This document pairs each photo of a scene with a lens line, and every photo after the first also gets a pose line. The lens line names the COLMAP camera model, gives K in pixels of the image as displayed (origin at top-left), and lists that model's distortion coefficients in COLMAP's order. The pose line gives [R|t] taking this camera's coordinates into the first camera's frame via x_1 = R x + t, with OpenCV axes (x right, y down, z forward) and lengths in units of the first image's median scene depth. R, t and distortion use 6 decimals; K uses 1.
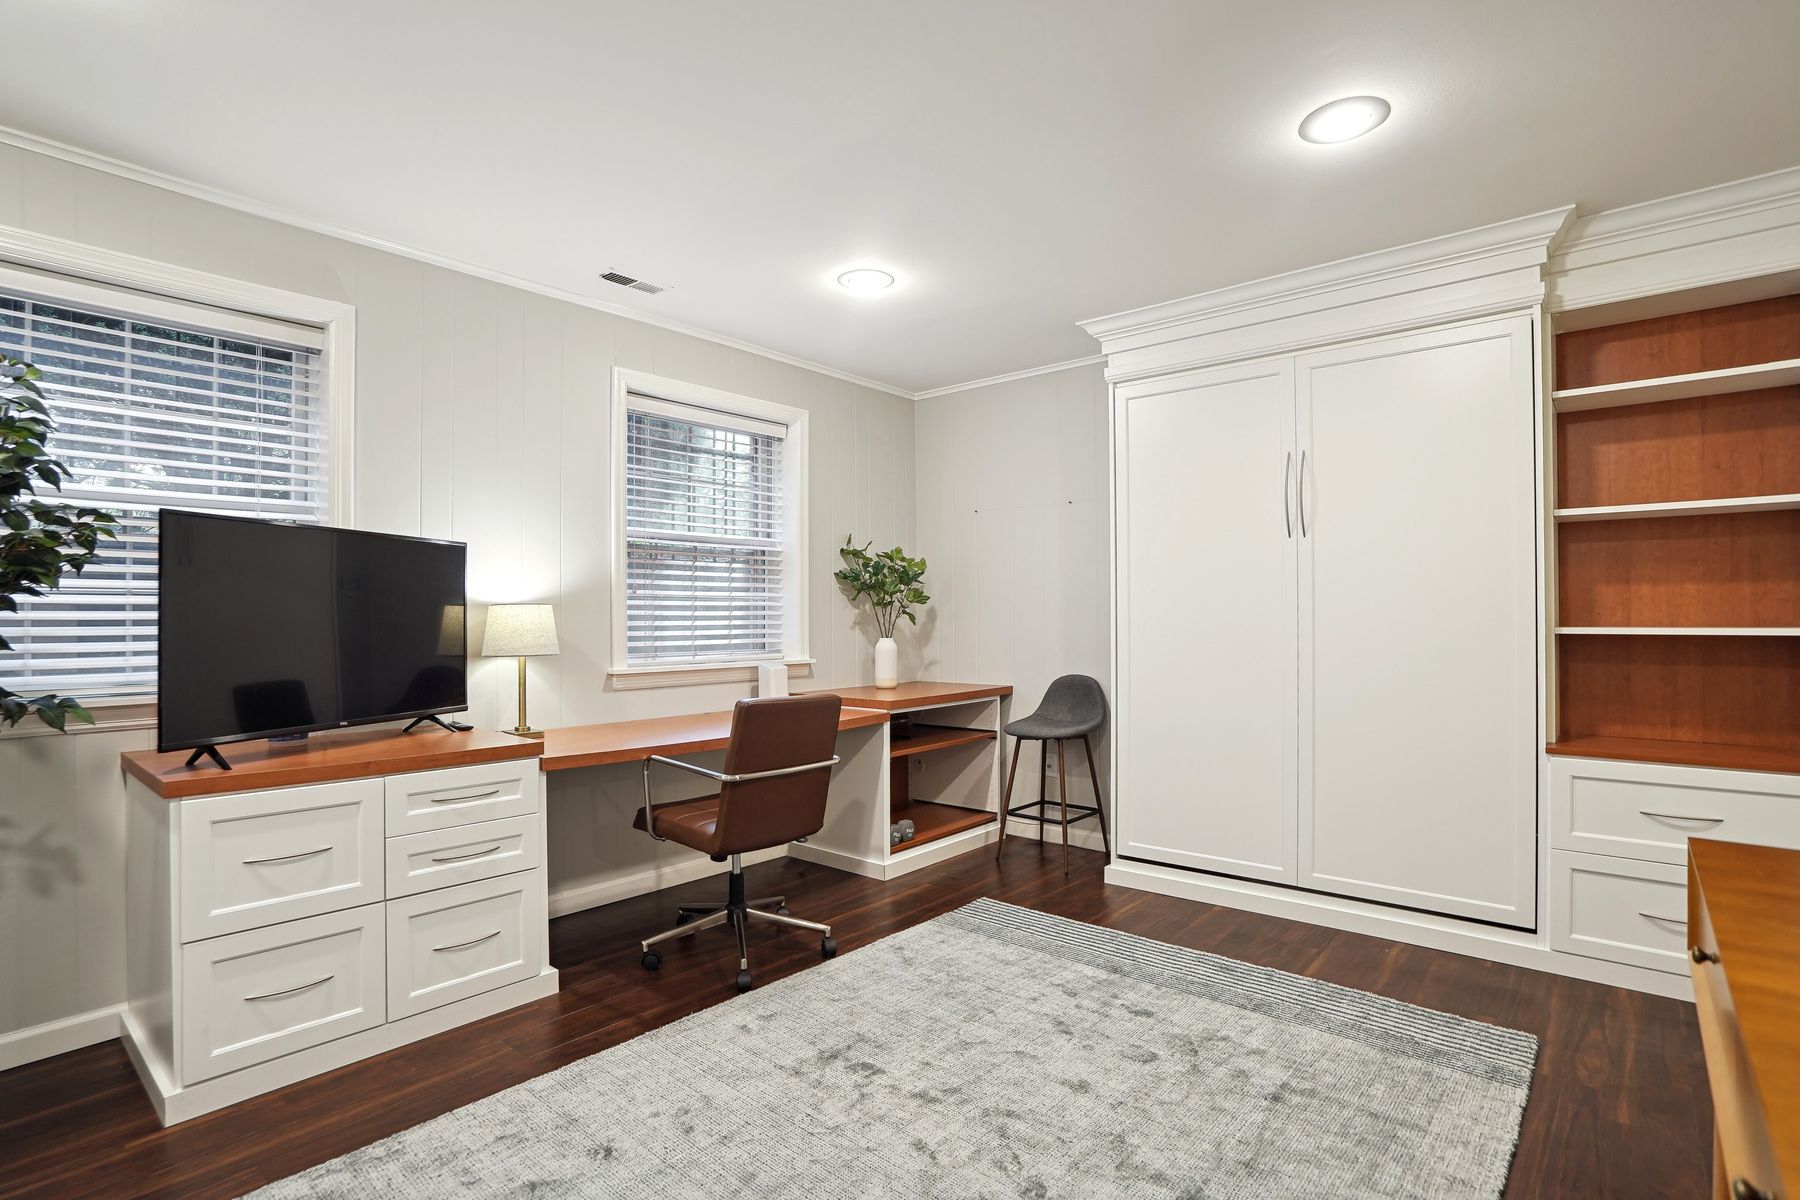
lens RADIAL K [[874.6, 0, 932.6], [0, 874.6, 604.6], [0, 0, 1]] dist [-0.062038, 0.027119]
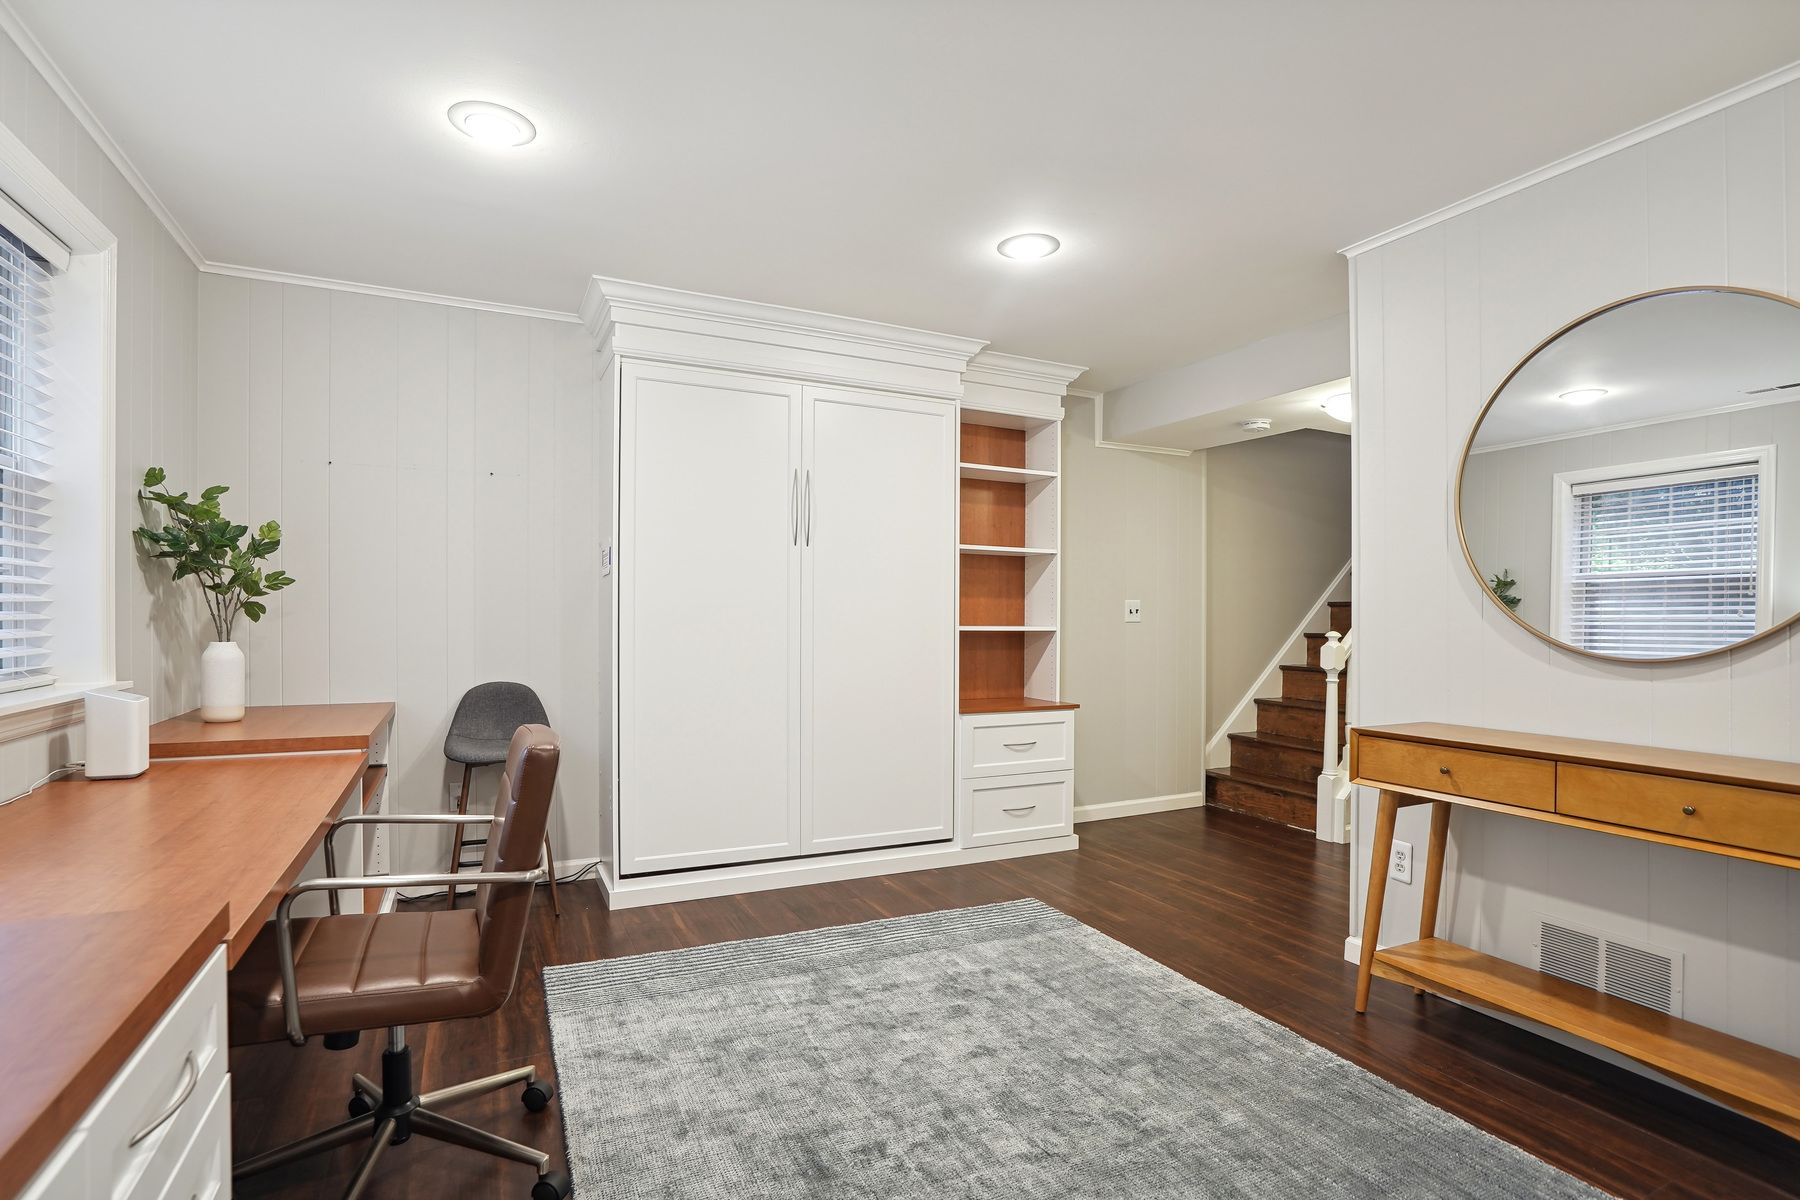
lens RADIAL K [[854.9, 0, 879.9], [0, 854.9, 602.9], [0, 0, 1]] dist [-0.059143, 0.021198]
pose [[0.425735, 0.024321, 0.904521, -0.619796], [-0.022663, 0.999612, -0.016210, 0.014826], [-0.904564, -0.013598, 0.426121, 0.494621]]
